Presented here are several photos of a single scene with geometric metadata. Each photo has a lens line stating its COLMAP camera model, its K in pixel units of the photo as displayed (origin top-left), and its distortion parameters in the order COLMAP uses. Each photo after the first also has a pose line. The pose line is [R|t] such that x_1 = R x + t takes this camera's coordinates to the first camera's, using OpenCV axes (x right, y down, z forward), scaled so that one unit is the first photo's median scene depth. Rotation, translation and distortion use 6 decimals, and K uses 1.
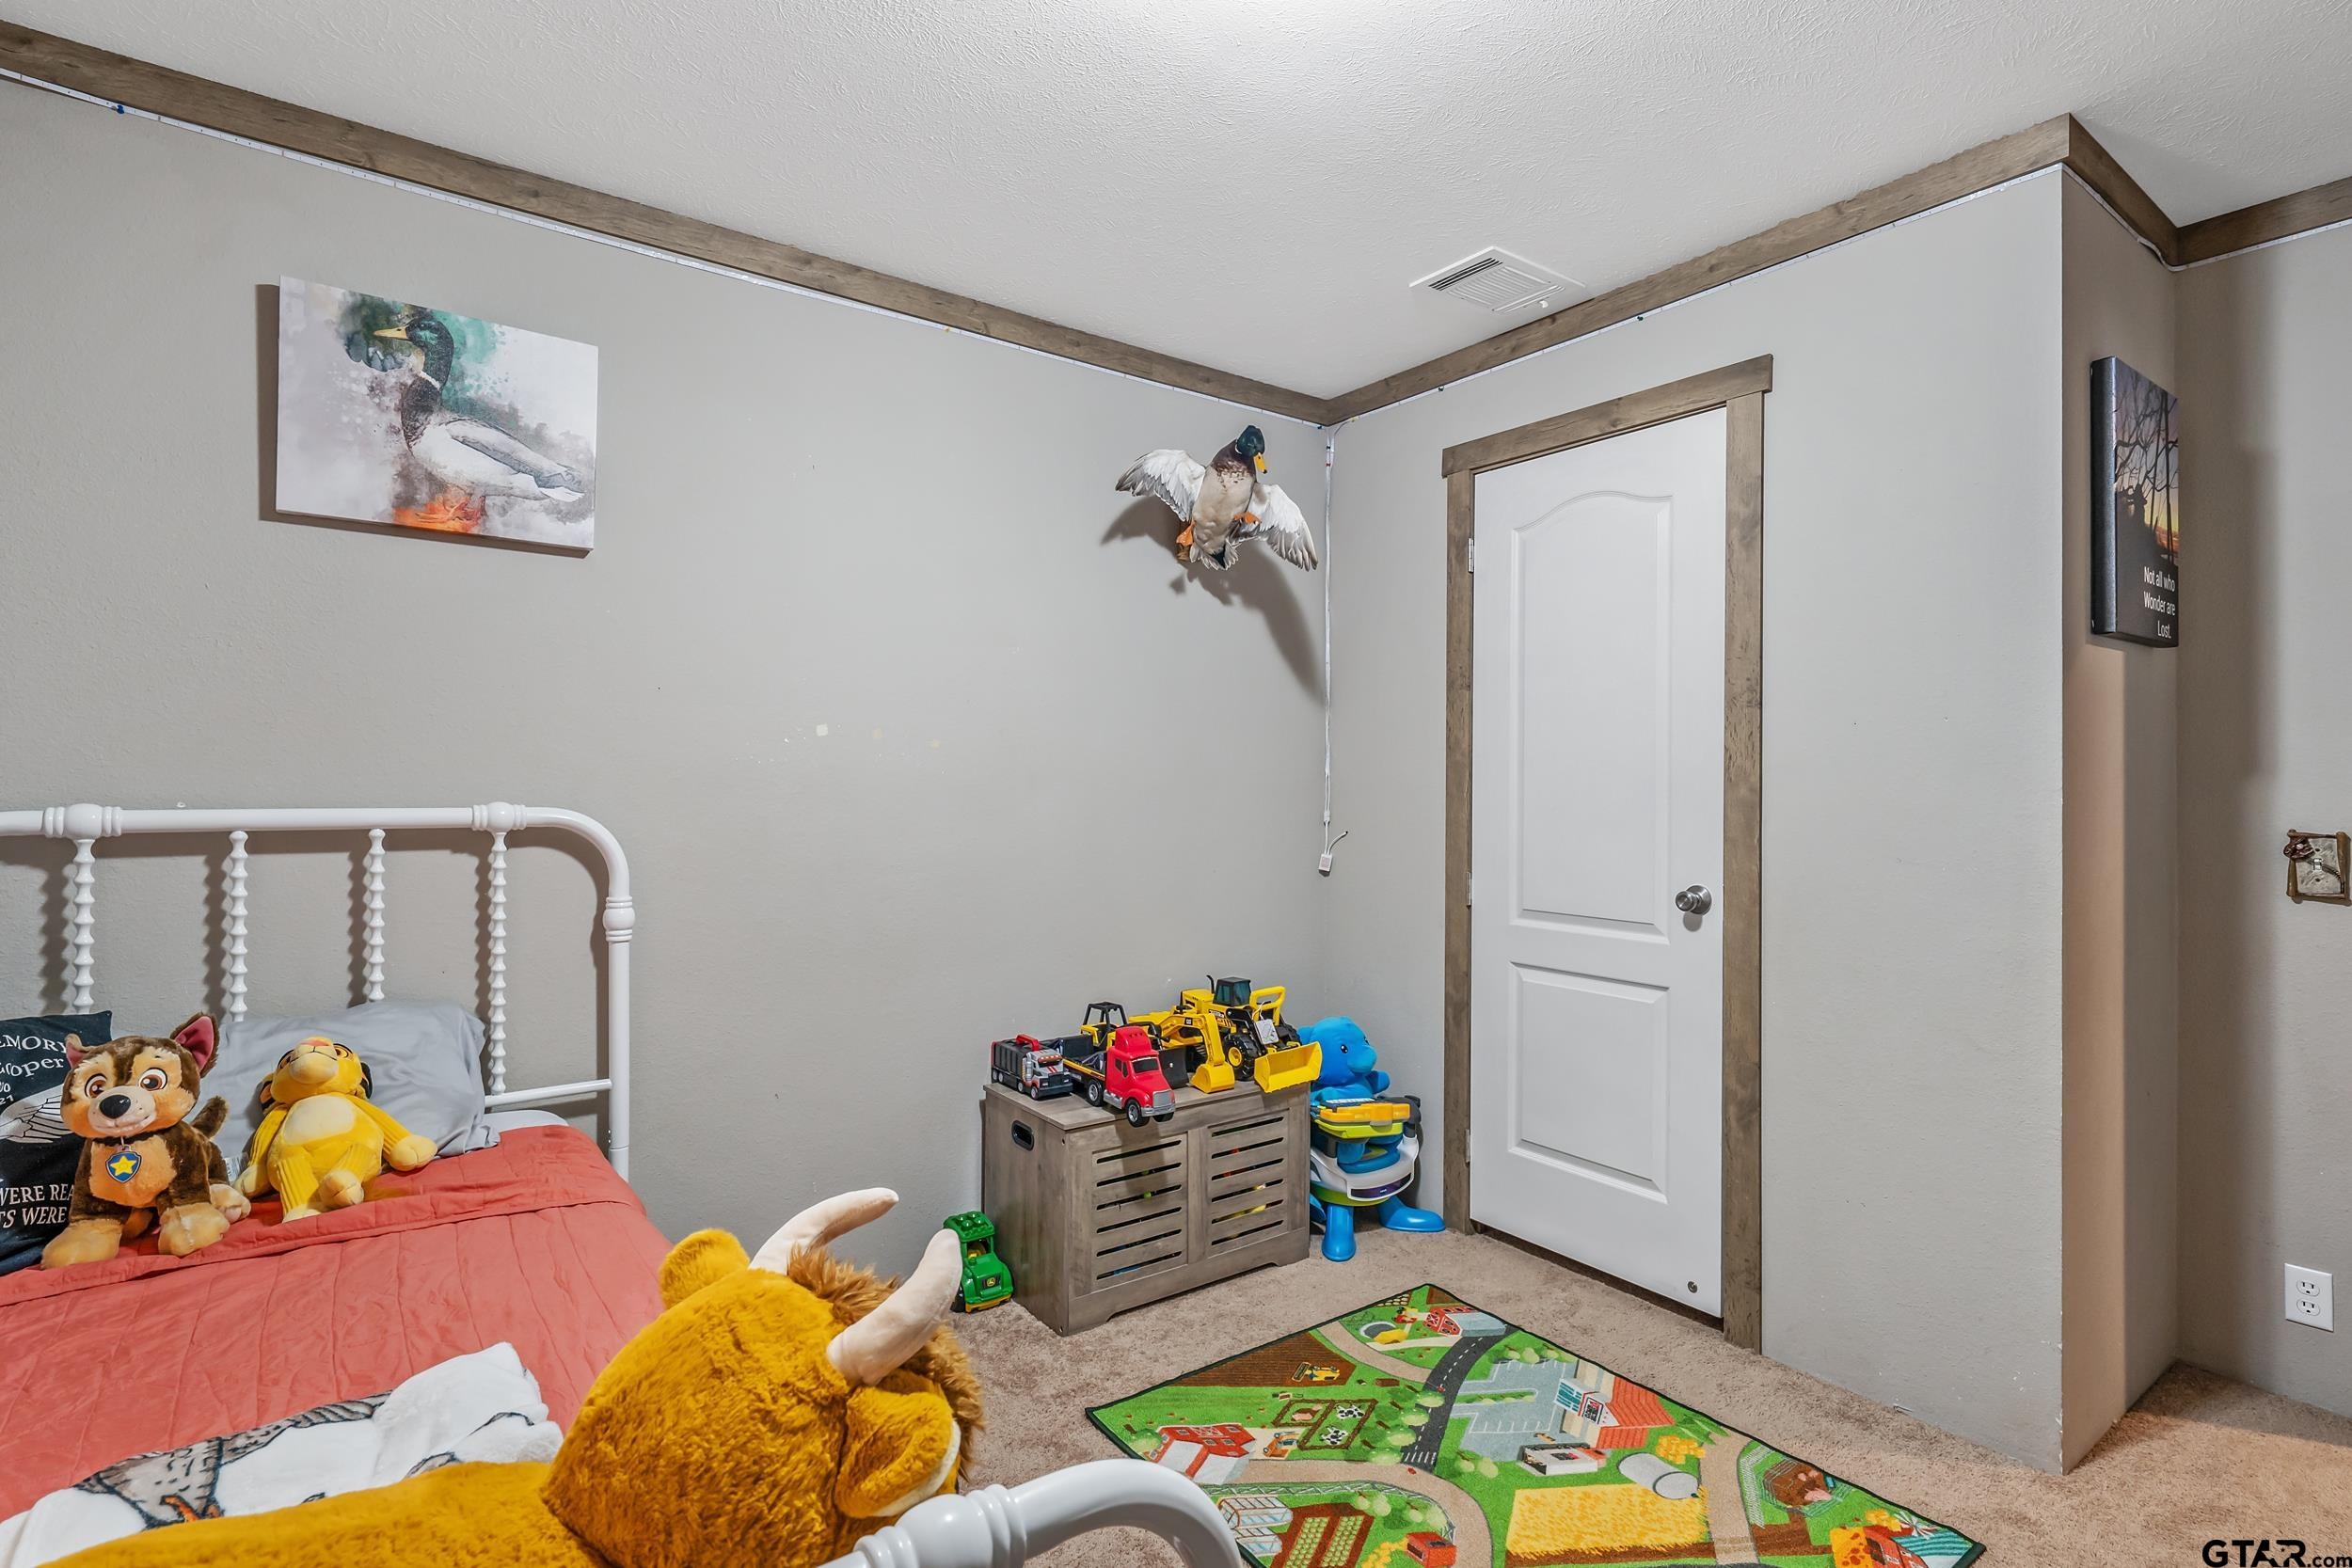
lens RADIAL K [[1139.3, 0, 1174.5], [0, 1139.3, 779.8], [0, 0, 1]] dist [0.001776, 0.000466]
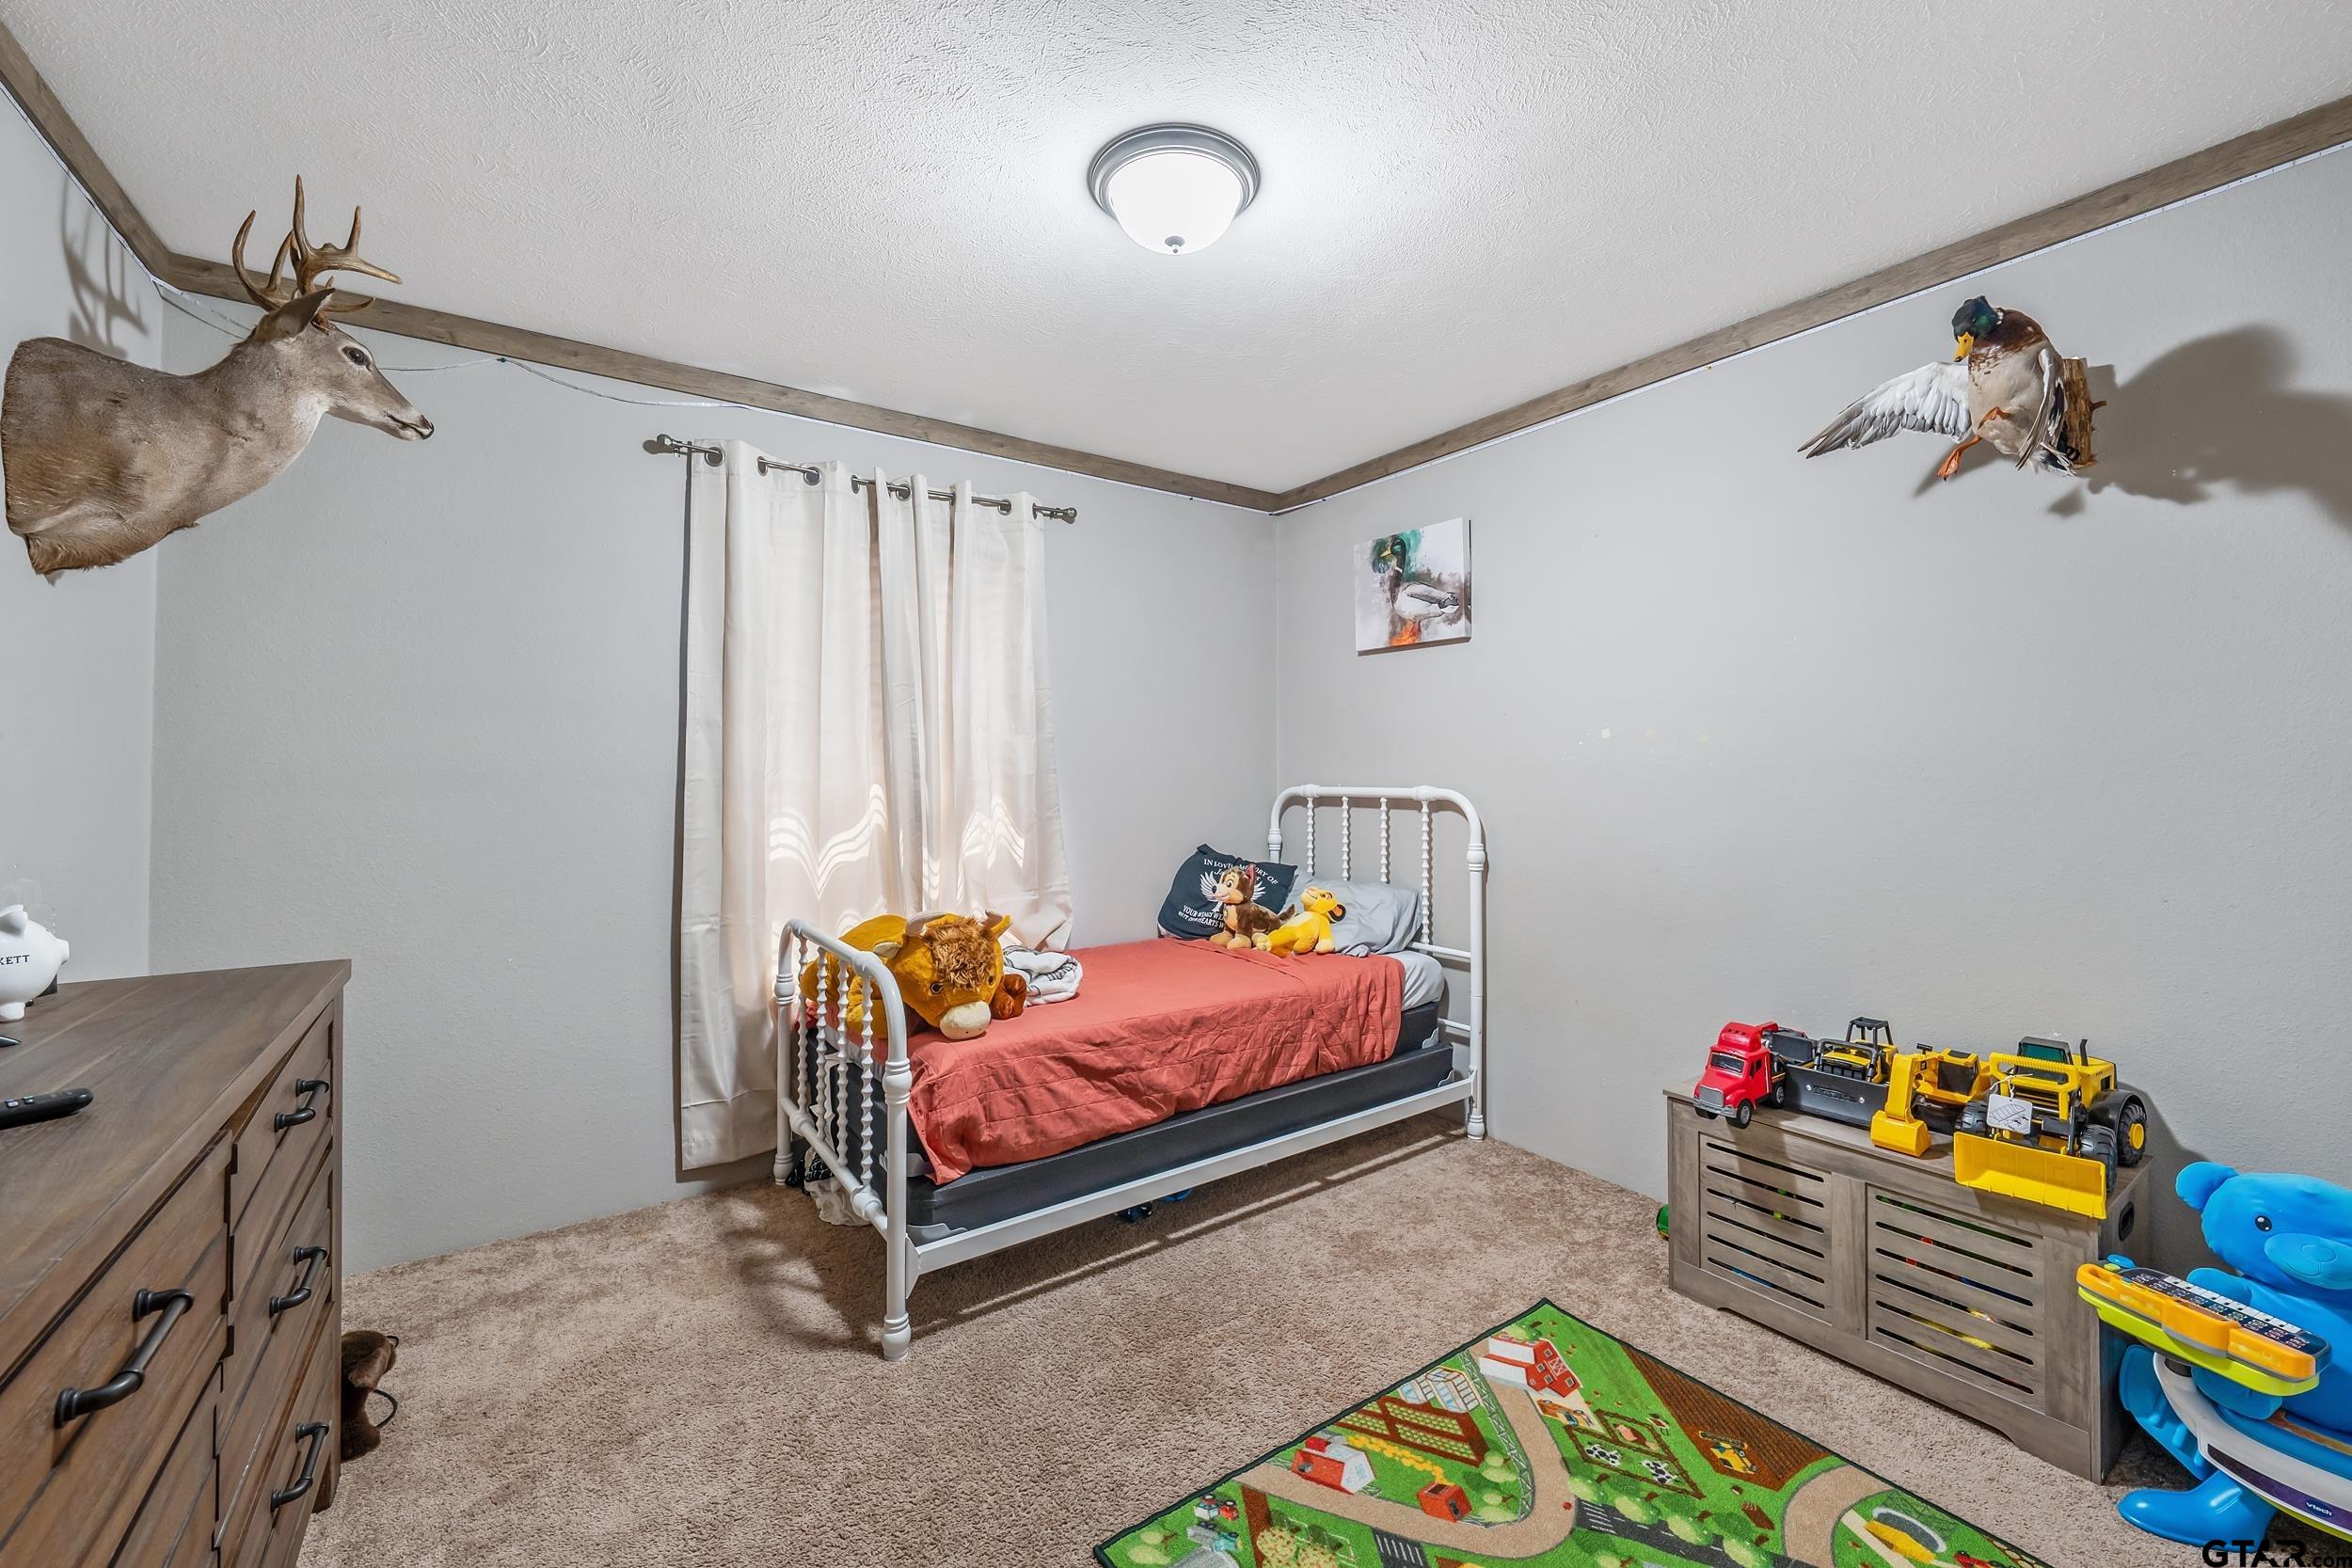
lens RADIAL K [[906.7, 0, 1184.6], [0, 906.7, 760.2], [0, 0, 1]] dist [0.000367, 0.000003]
pose [[-0.015663, -0.020233, -0.999673, 0.845048], [0.004679, 0.999783, -0.020308, 0.006463], [0.999866, -0.004996, -0.015565, 0.609990]]
